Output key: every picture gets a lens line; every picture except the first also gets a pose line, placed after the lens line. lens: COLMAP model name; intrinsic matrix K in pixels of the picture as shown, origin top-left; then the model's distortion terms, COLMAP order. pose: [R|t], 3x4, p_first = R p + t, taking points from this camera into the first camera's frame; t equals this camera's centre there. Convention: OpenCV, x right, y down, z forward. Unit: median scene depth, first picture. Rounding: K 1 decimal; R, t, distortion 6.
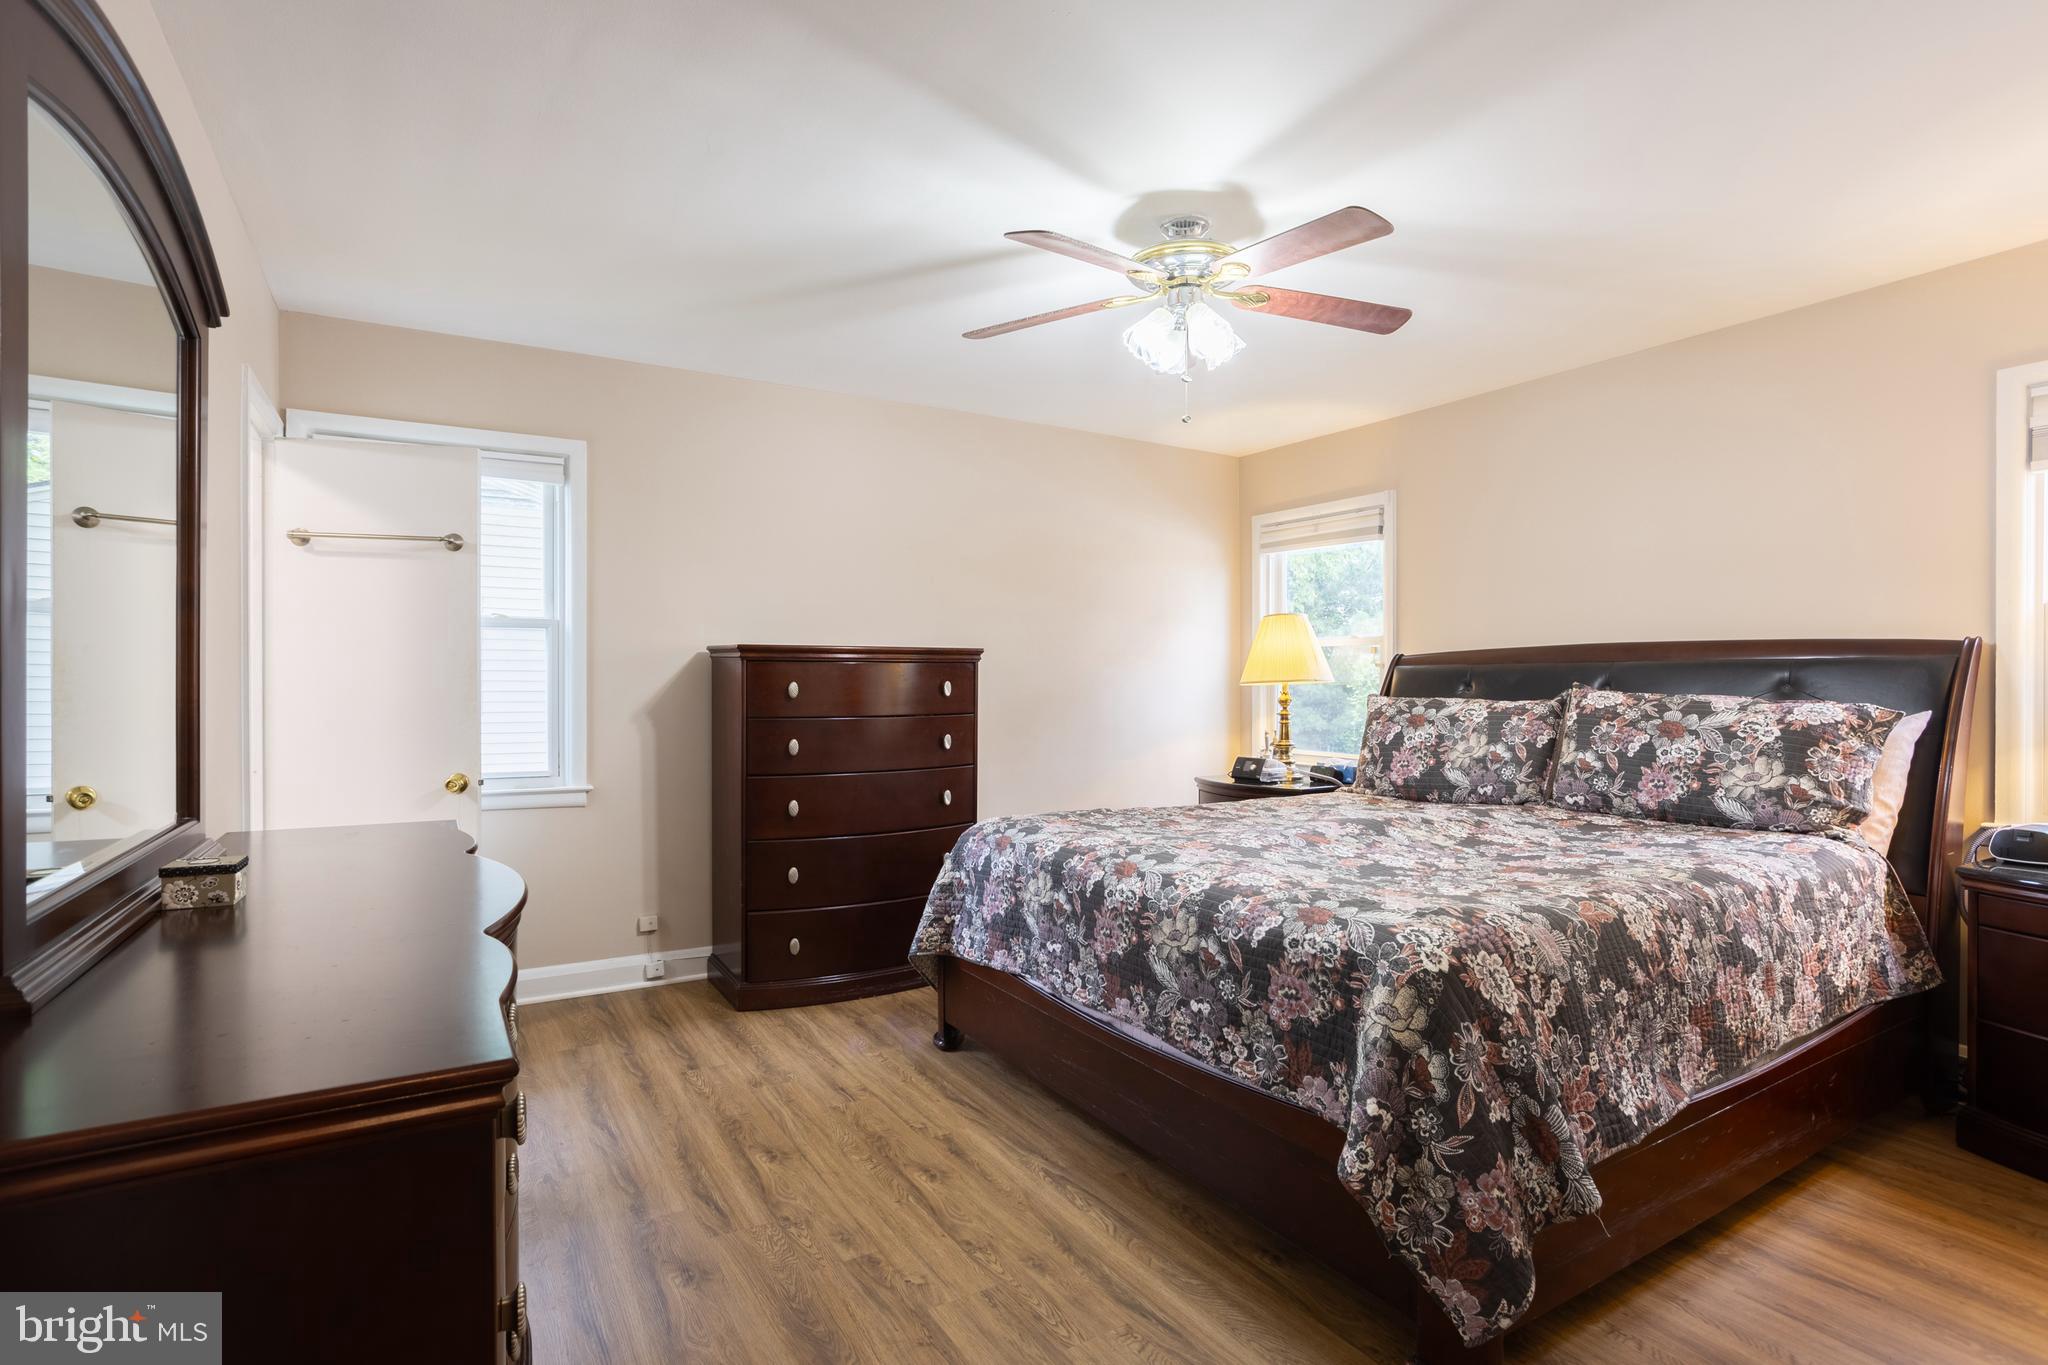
lens RADIAL K [[1004.1, 0, 1032.2], [0, 1004.1, 682.6], [0, 0, 1]] dist [-0.053413, 0.029519]
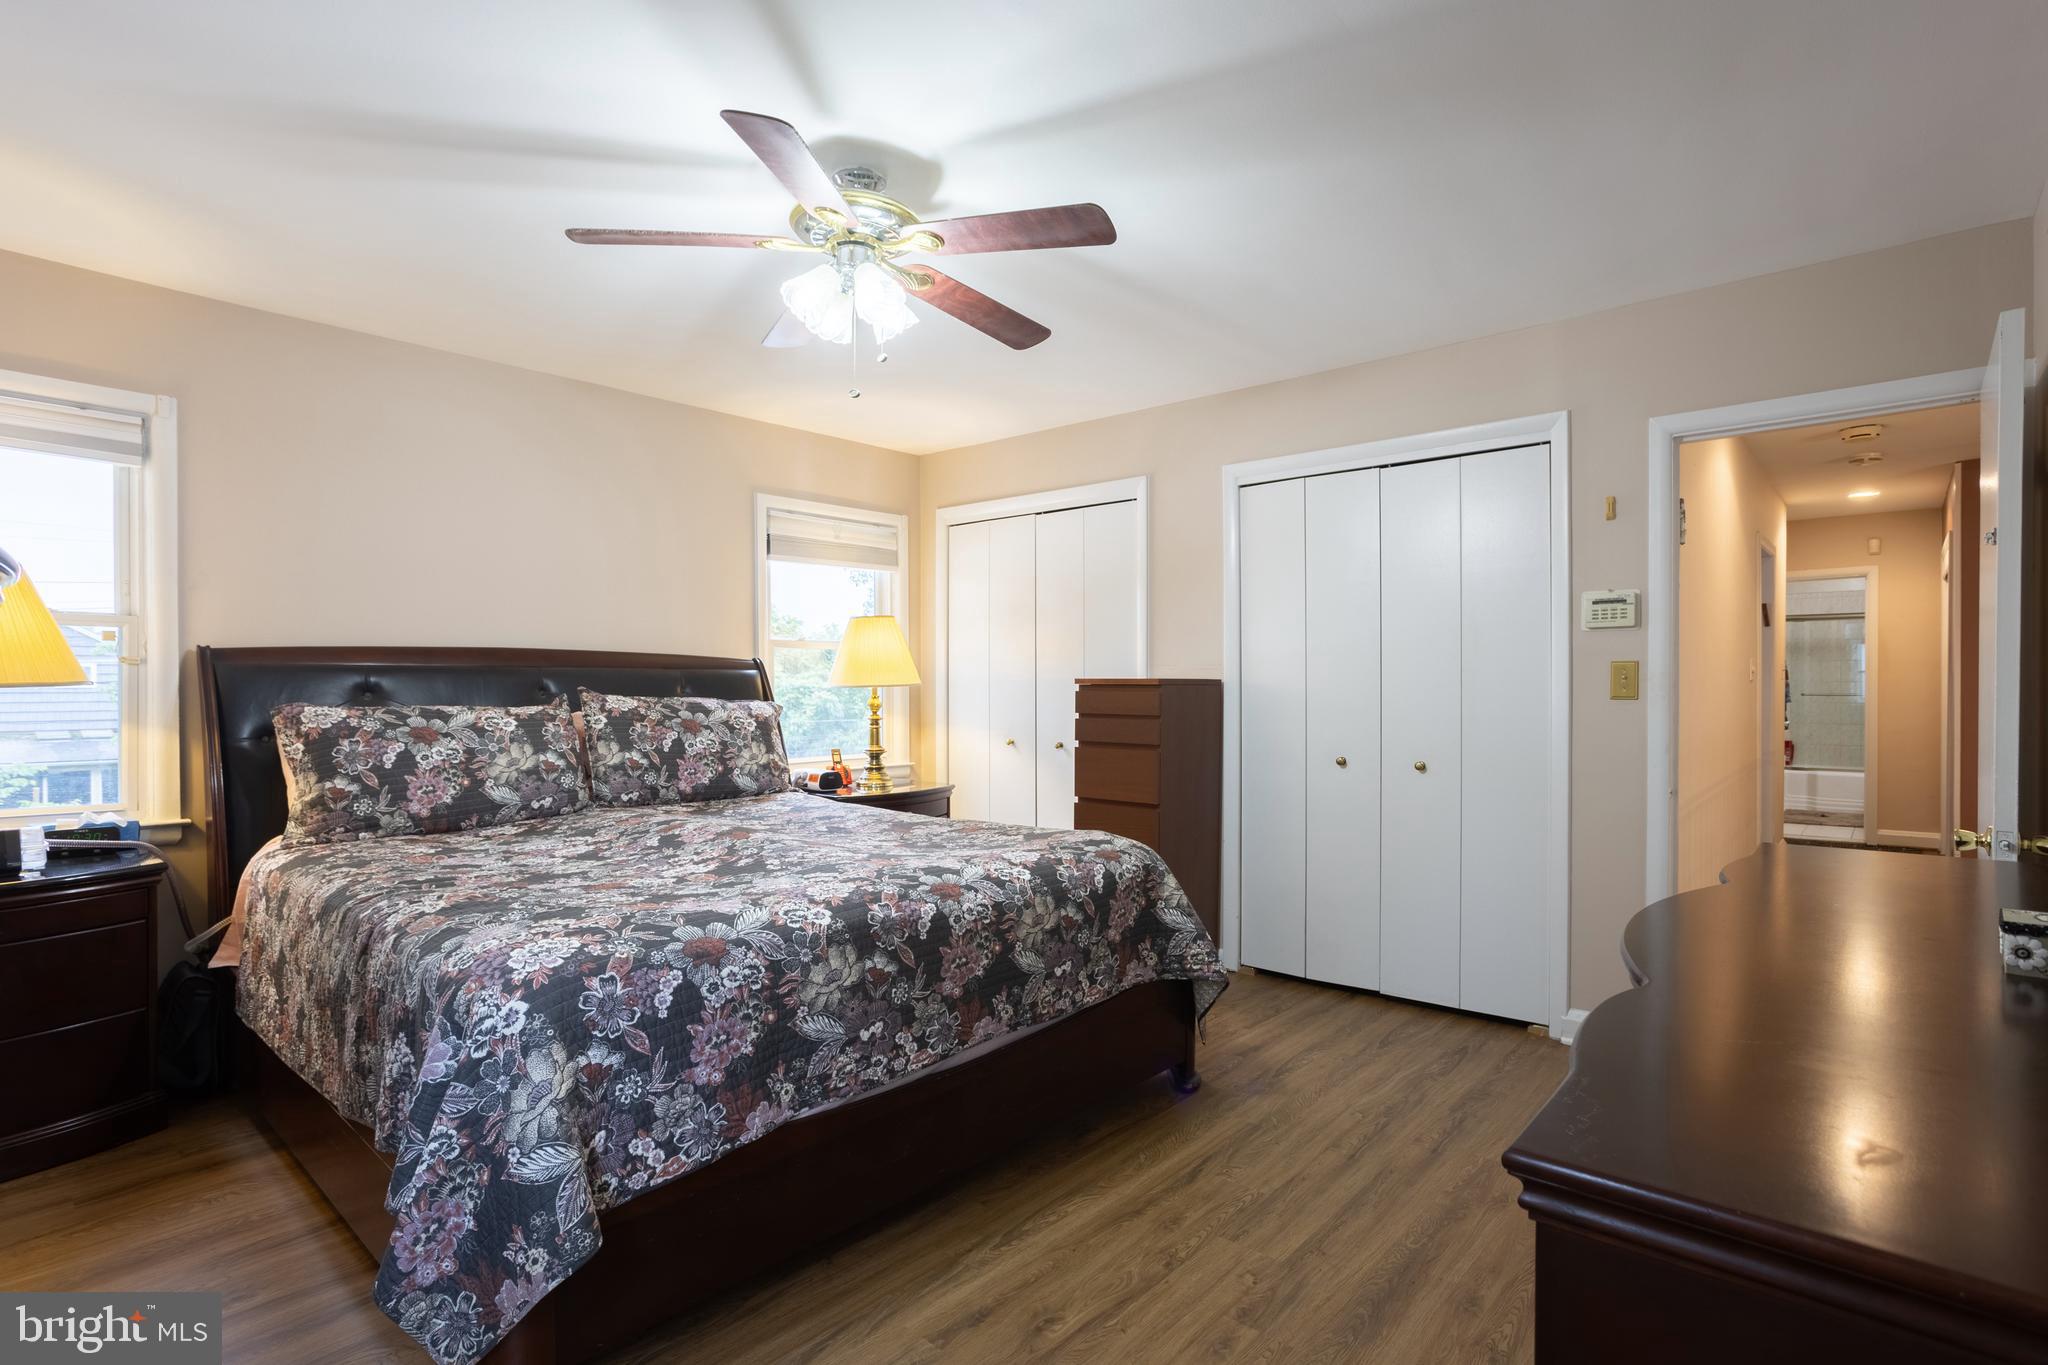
lens RADIAL K [[1004.1, 0, 1026.8], [0, 1004.1, 689.8], [0, 0, 1]] dist [-0.053413, 0.029519]
pose [[-0.291204, -0.001707, 0.956660, -0.682793], [-0.000259, 0.999999, 0.001706, 0.000716], [-0.956661, 0.000249, -0.291204, 1.015624]]
